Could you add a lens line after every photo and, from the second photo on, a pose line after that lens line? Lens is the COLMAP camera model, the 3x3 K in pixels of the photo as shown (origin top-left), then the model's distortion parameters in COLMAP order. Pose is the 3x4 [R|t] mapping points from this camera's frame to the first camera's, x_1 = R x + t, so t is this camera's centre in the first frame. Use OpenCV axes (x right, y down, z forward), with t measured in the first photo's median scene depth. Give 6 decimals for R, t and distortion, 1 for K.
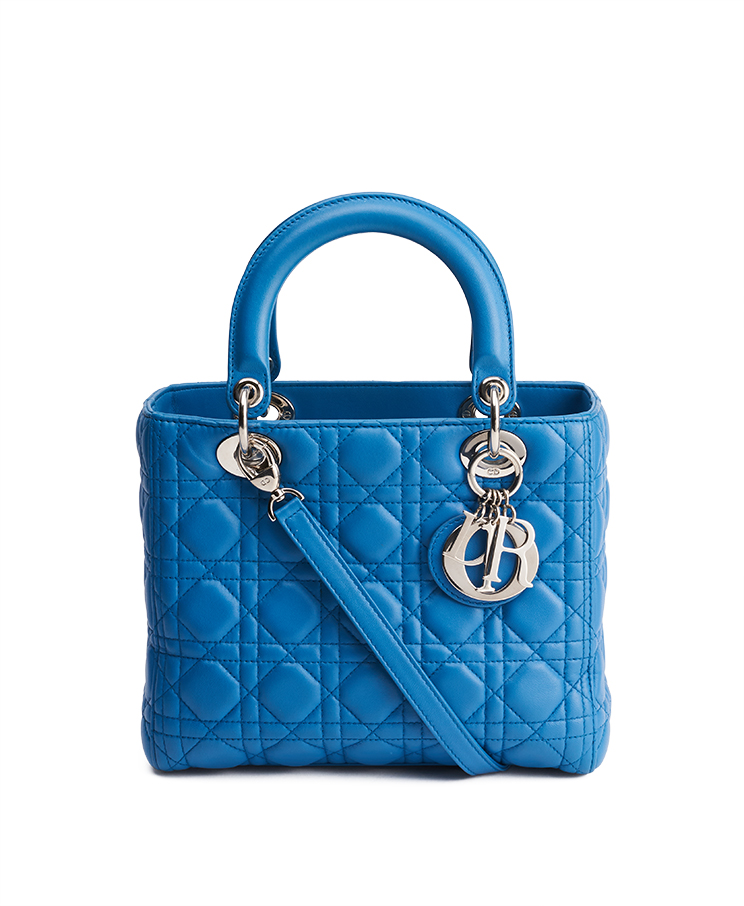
lens RADIAL K [[2662.5, 0, 373.6], [0, 2662.5, 443.4], [0, 0, 1]] dist [-0.138172, 0.000000]
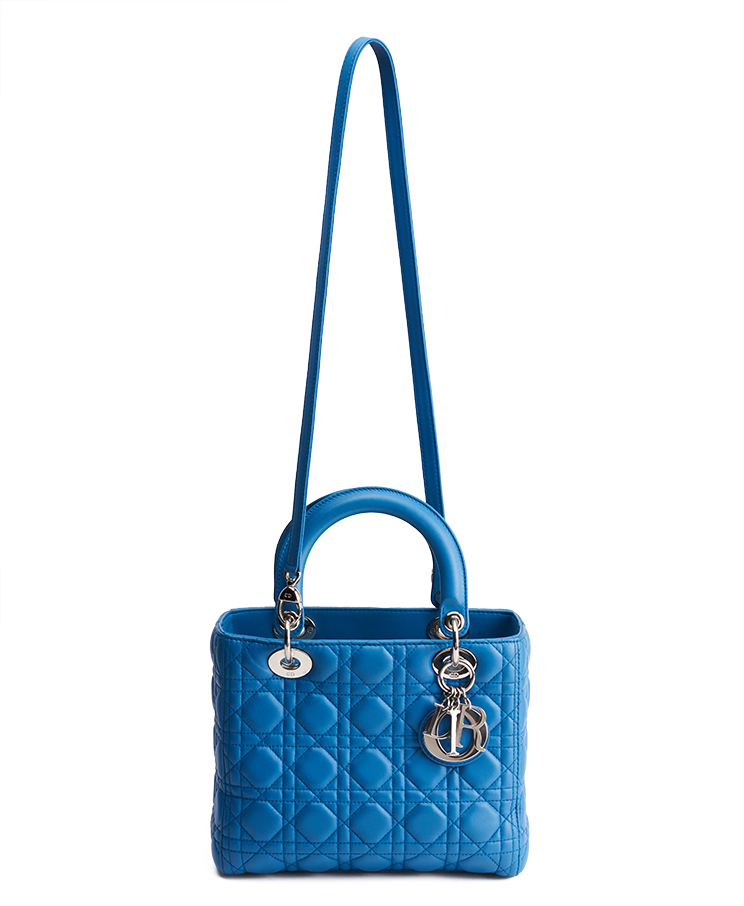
lens RADIAL K [[2662.5, 0, 368.2], [0, 2662.5, 461.0], [0, 0, 1]] dist [-0.138172, 0.000000]
pose [[0.998797, 0.008695, 0.048251, -0.075809], [-0.007600, 0.999710, -0.022831, -0.074580], [-0.048435, 0.022437, 0.998574, -0.487632]]
